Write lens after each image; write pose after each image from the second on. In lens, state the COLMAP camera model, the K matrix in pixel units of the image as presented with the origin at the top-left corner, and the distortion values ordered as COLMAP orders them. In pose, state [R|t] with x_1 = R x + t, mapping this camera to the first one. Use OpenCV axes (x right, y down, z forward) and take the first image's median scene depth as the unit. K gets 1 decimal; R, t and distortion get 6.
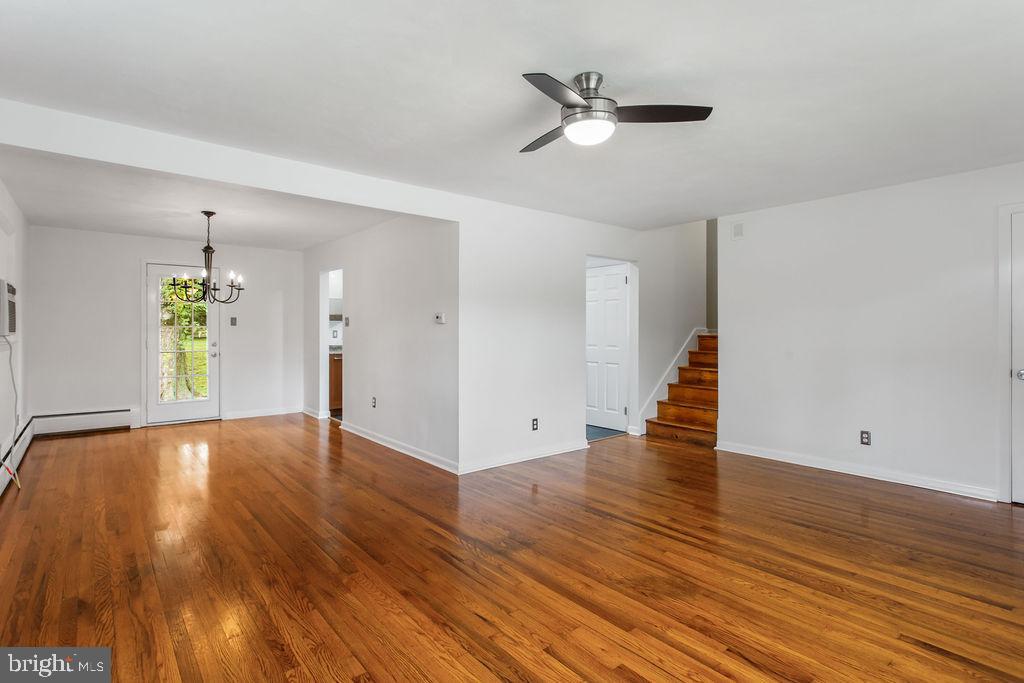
lens RADIAL K [[505.4, 0, 514.3], [0, 505.4, 324.2], [0, 0, 1]] dist [-0.004448, -0.000605]
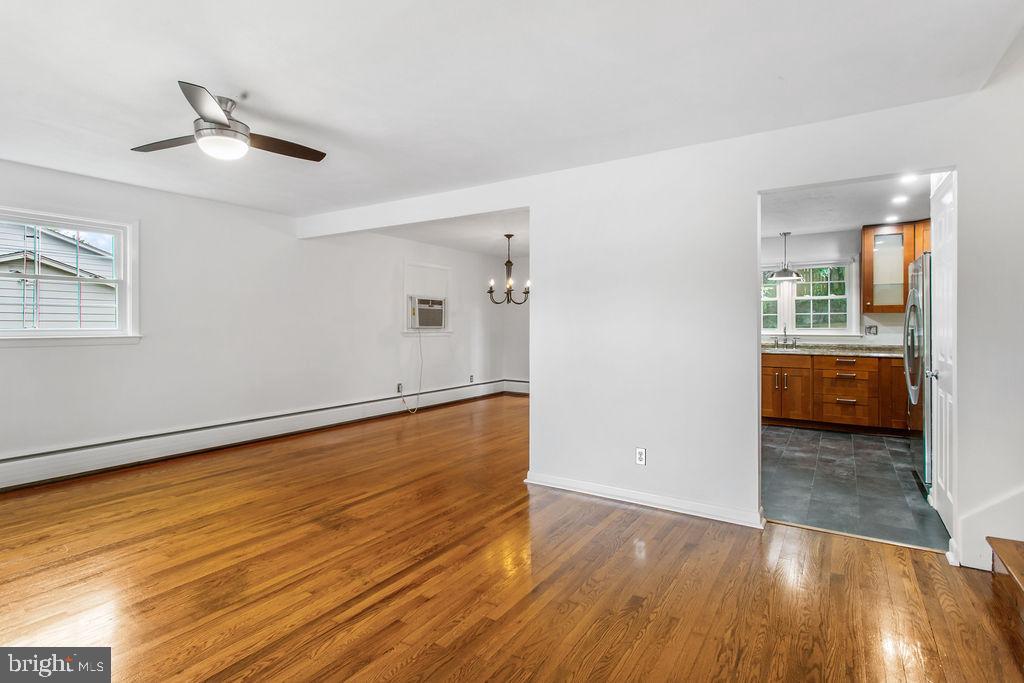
lens RADIAL K [[522.9, 0, 512.4], [0, 522.9, 324.4], [0, 0, 1]] dist [0.001447, 0.000414]
pose [[0.300290, 0.001243, -0.953847, 1.212309], [0.002188, 0.999996, 0.001992, 0.013994], [0.953845, -0.002686, 0.300286, 1.062478]]
